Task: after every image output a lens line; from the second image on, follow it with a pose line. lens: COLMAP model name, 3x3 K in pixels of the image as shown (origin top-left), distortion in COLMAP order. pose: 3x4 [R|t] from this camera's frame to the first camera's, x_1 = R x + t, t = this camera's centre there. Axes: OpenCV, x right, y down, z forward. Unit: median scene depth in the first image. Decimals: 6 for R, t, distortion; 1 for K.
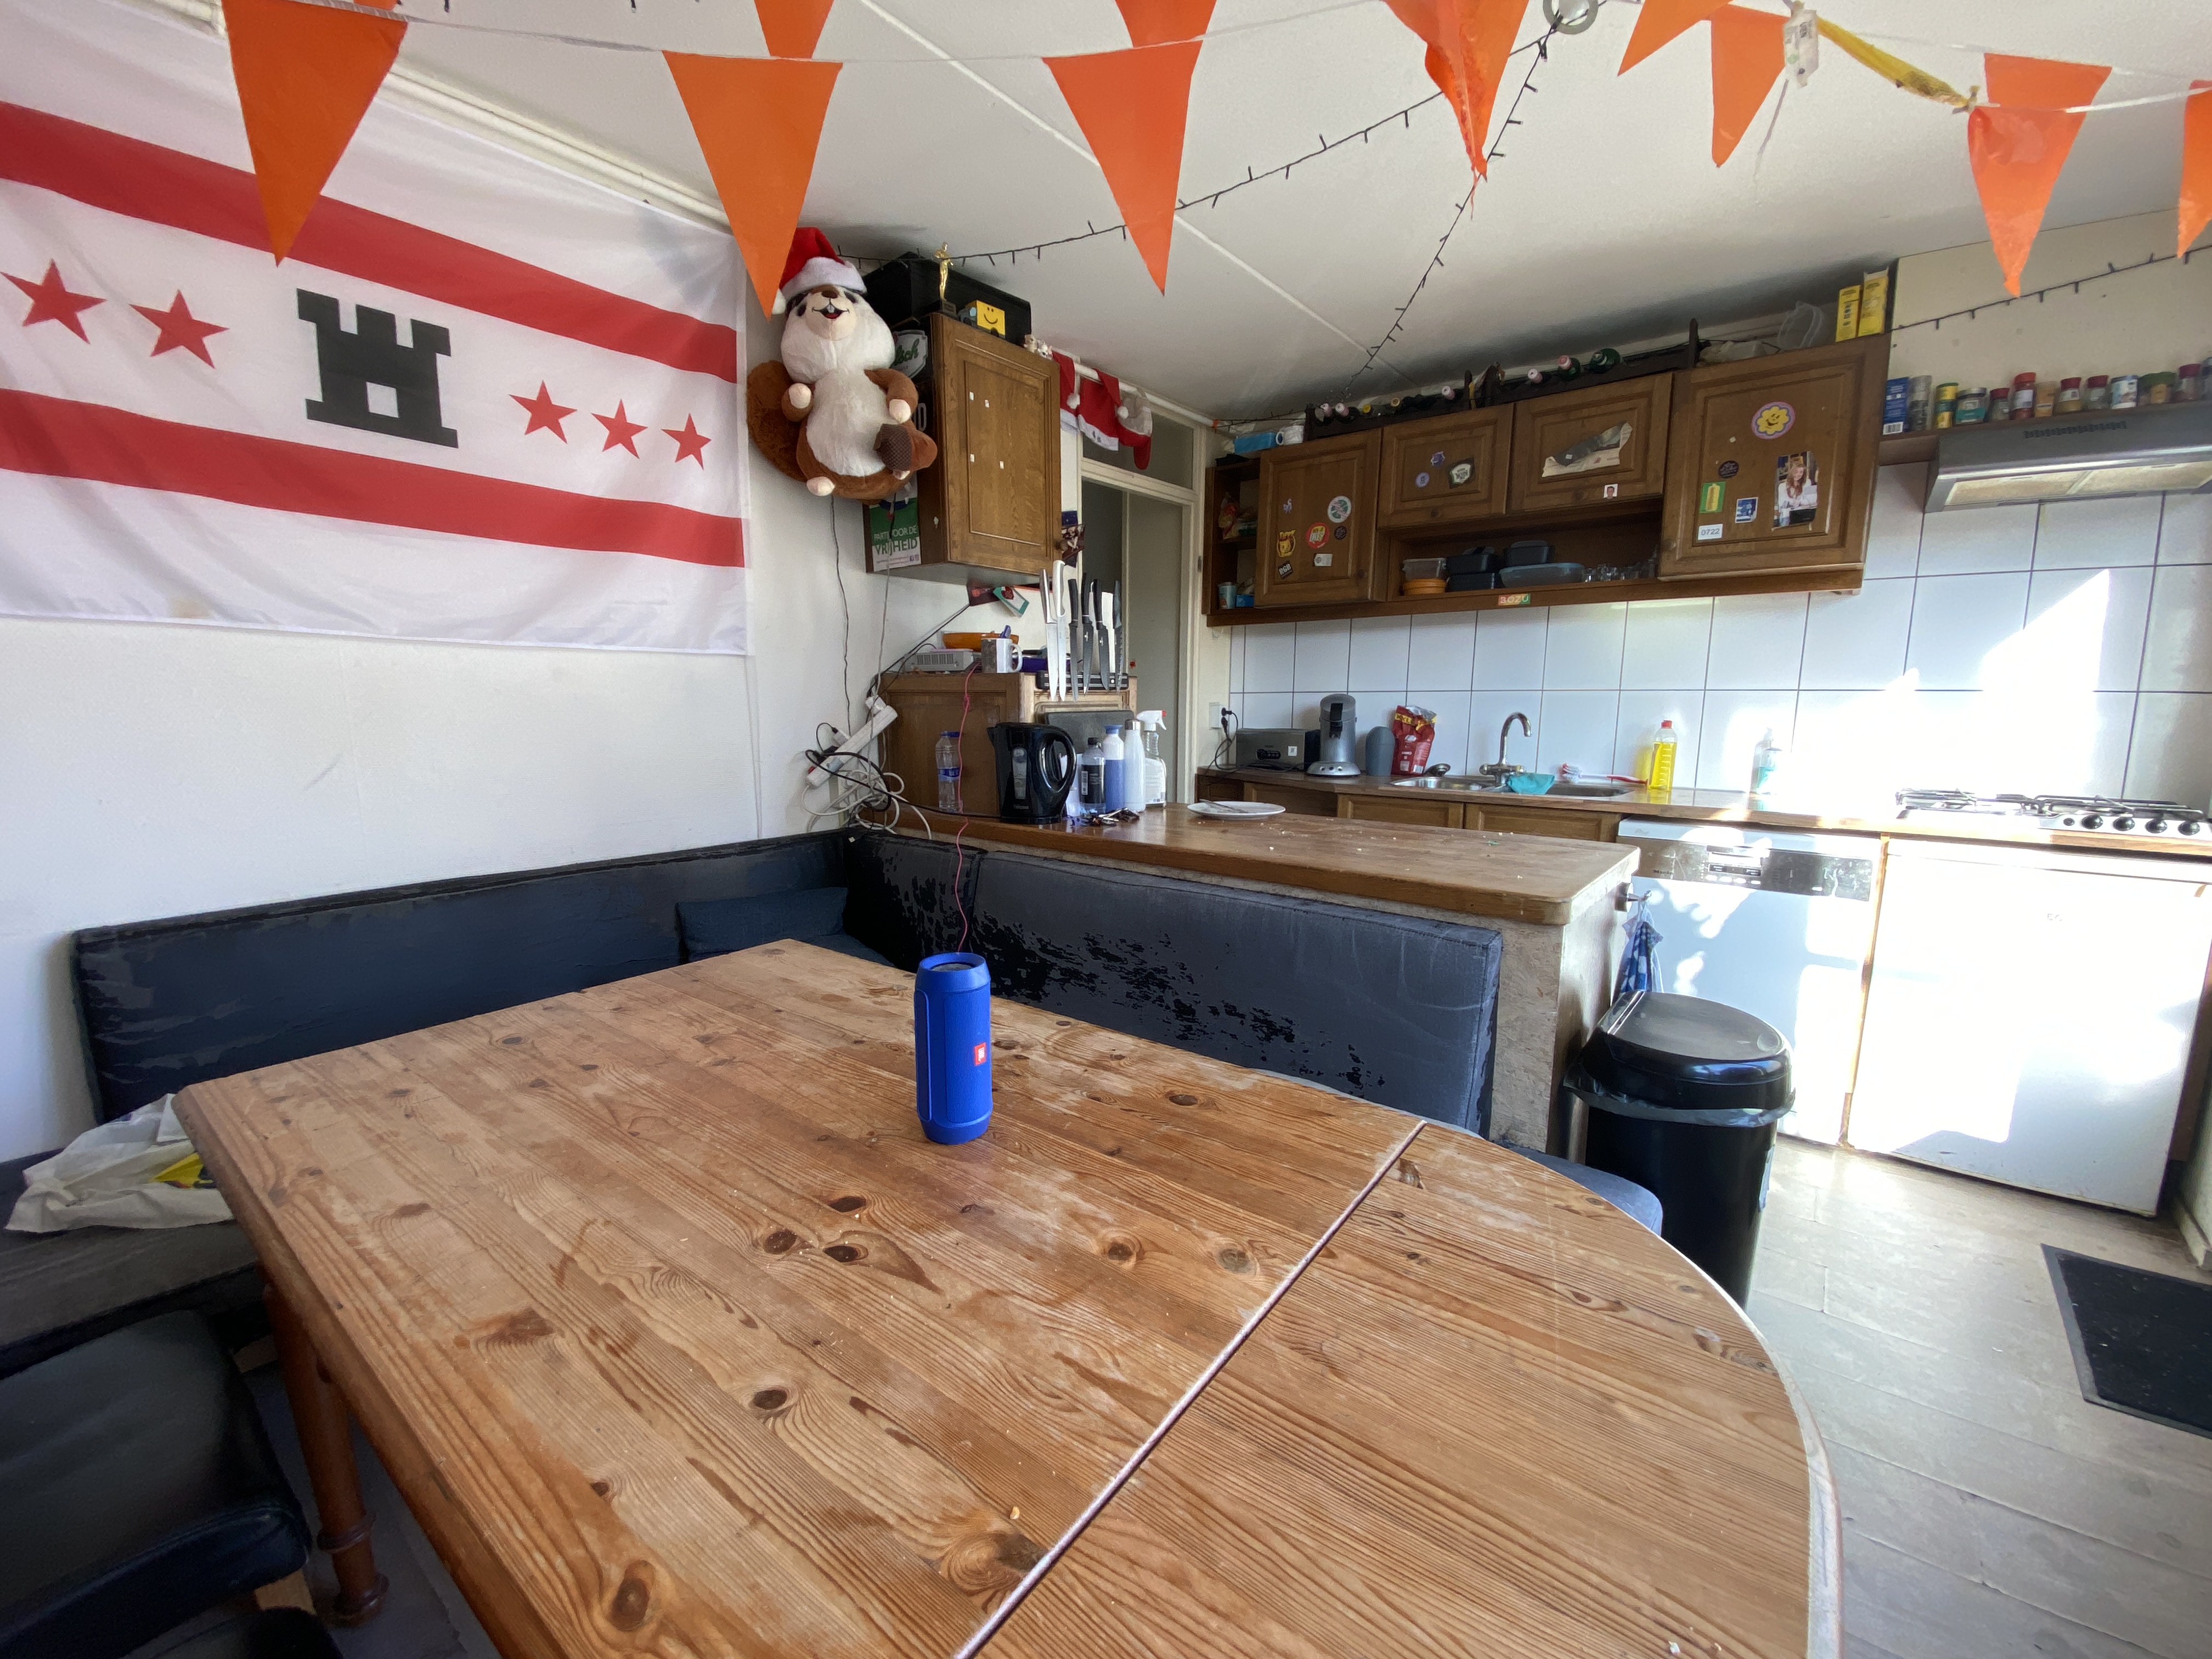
lens RADIAL K [[888.2, 0, 1110.2], [0, 888.2, 832.8], [0, 0, 1]] dist [0.032189, -0.025400]
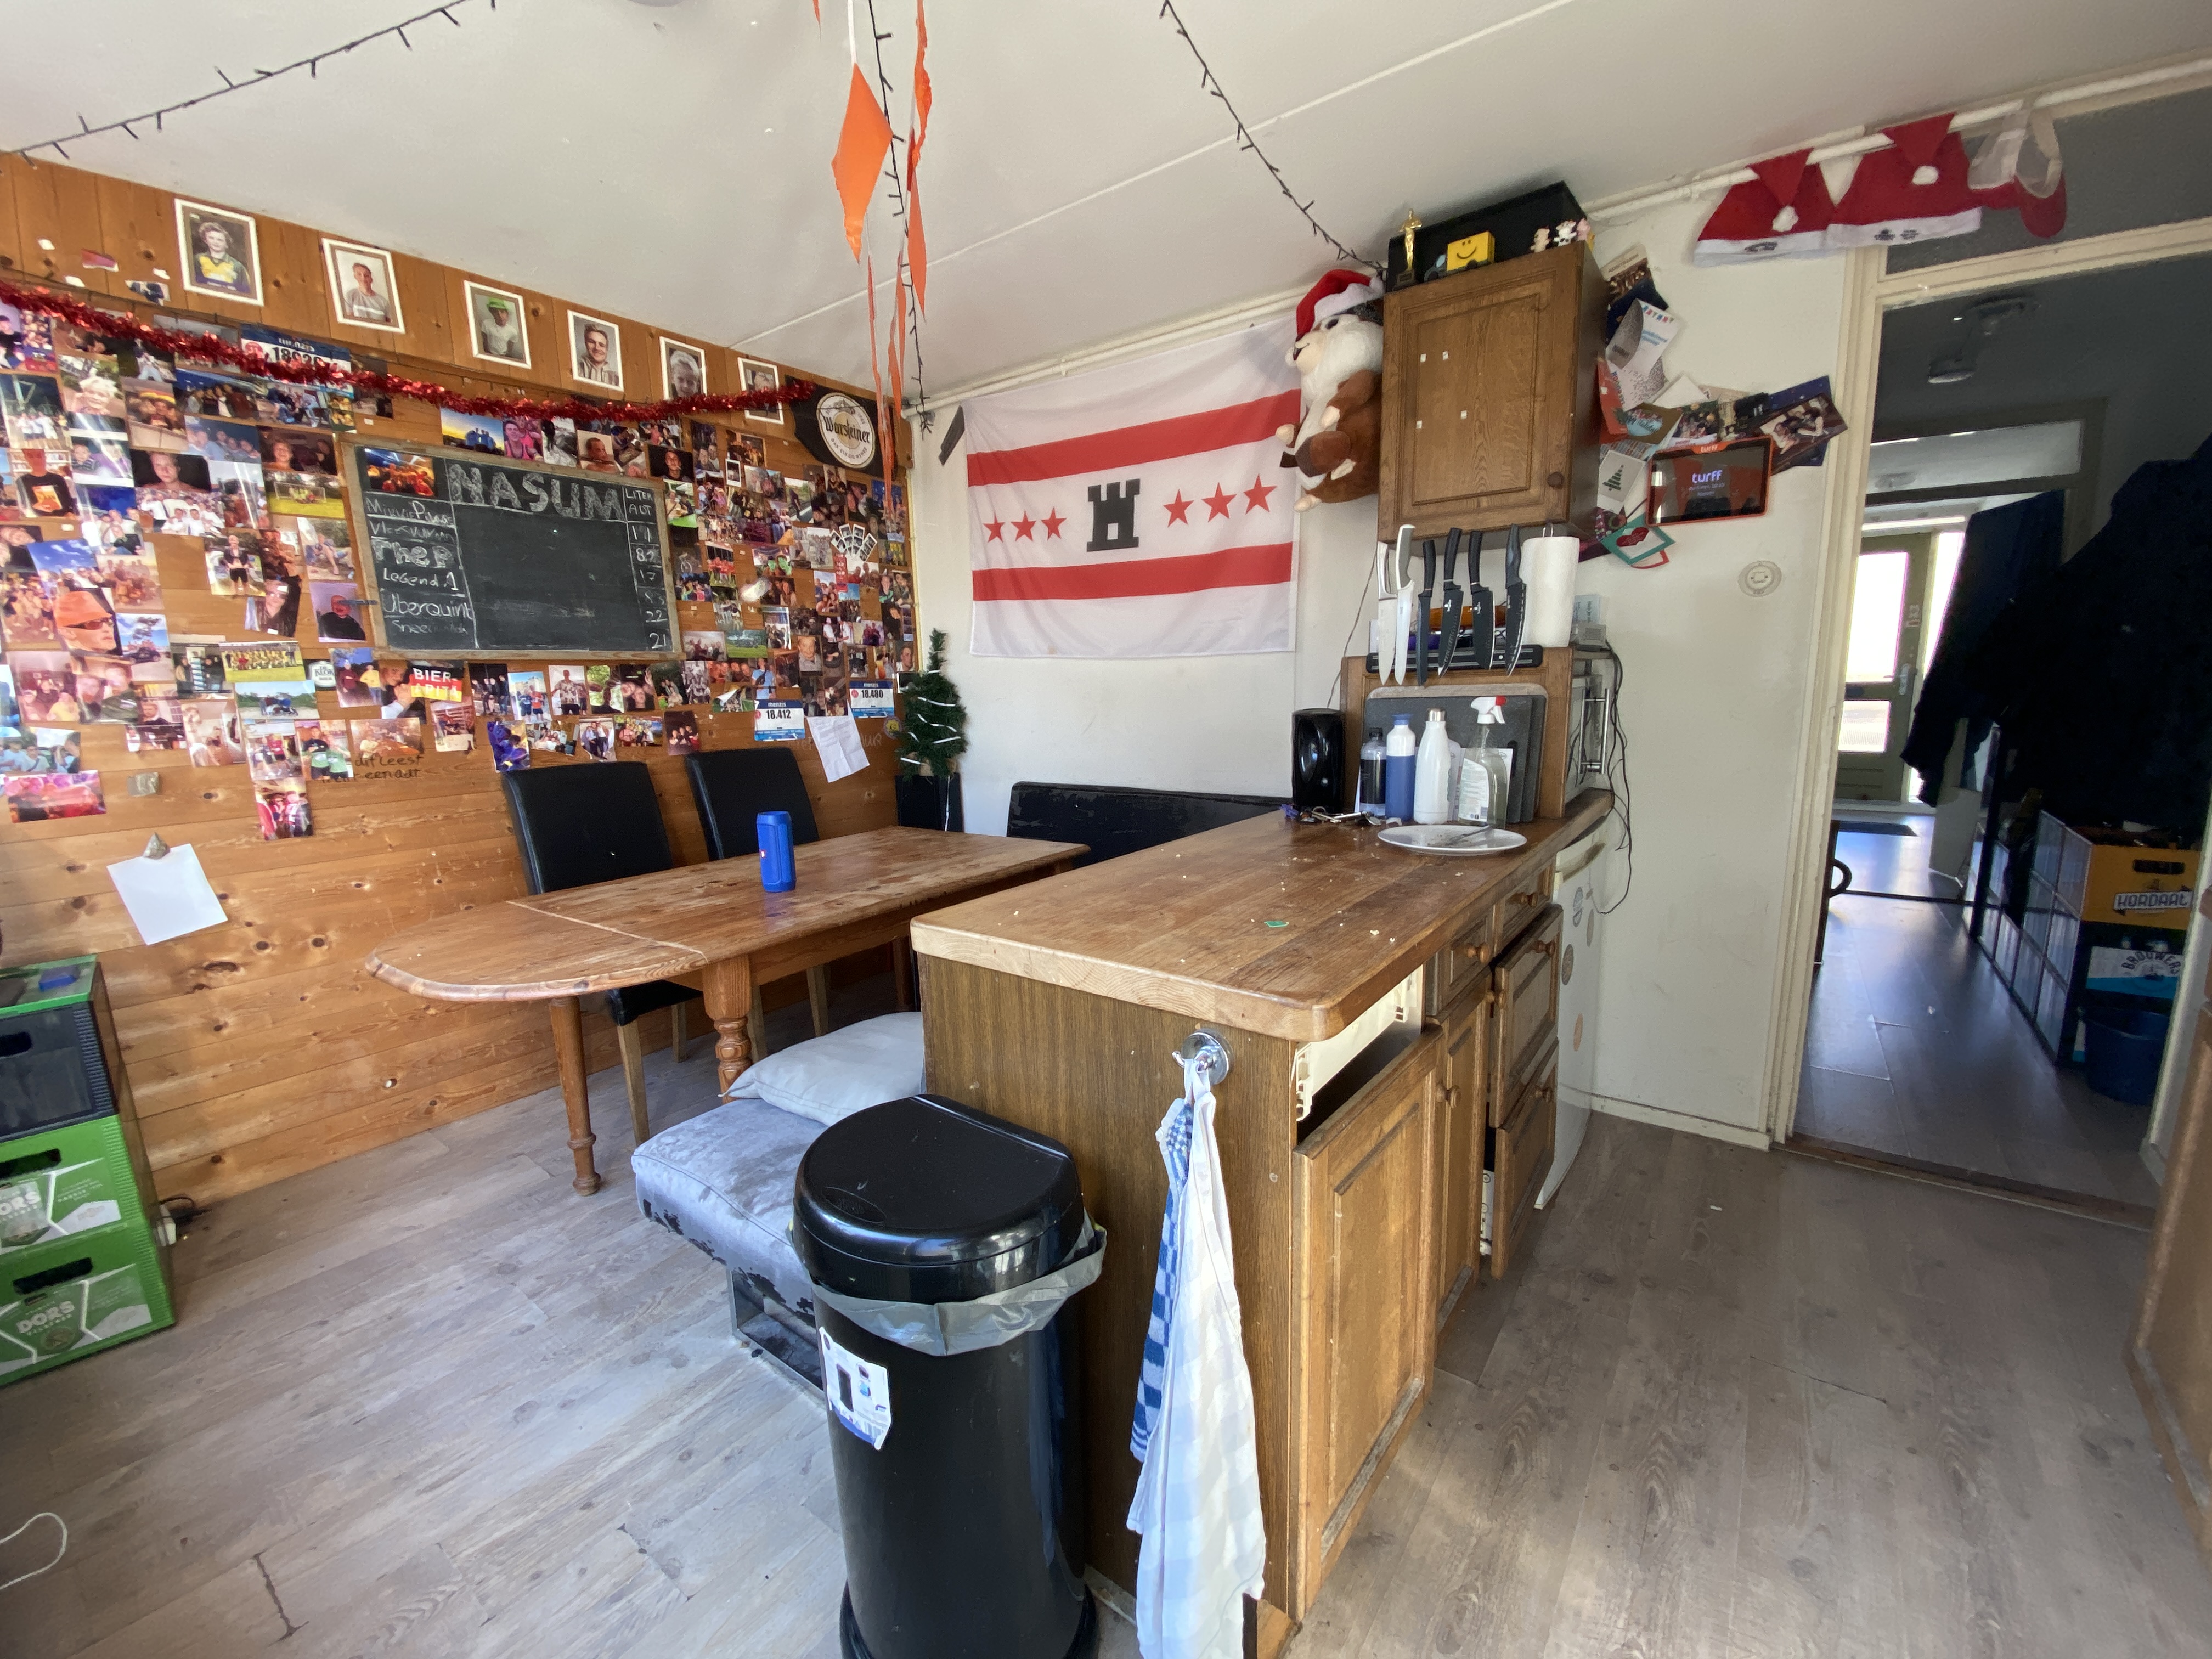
lens RADIAL K [[888.2, 0, 1110.2], [0, 888.2, 832.8], [0, 0, 1]] dist [0.032189, -0.025400]
pose [[0.063617, 0.161566, -0.984809, 1.003745], [-0.127170, 0.980076, 0.152575, -0.124772], [0.989839, 0.115532, 0.082896, 0.792246]]
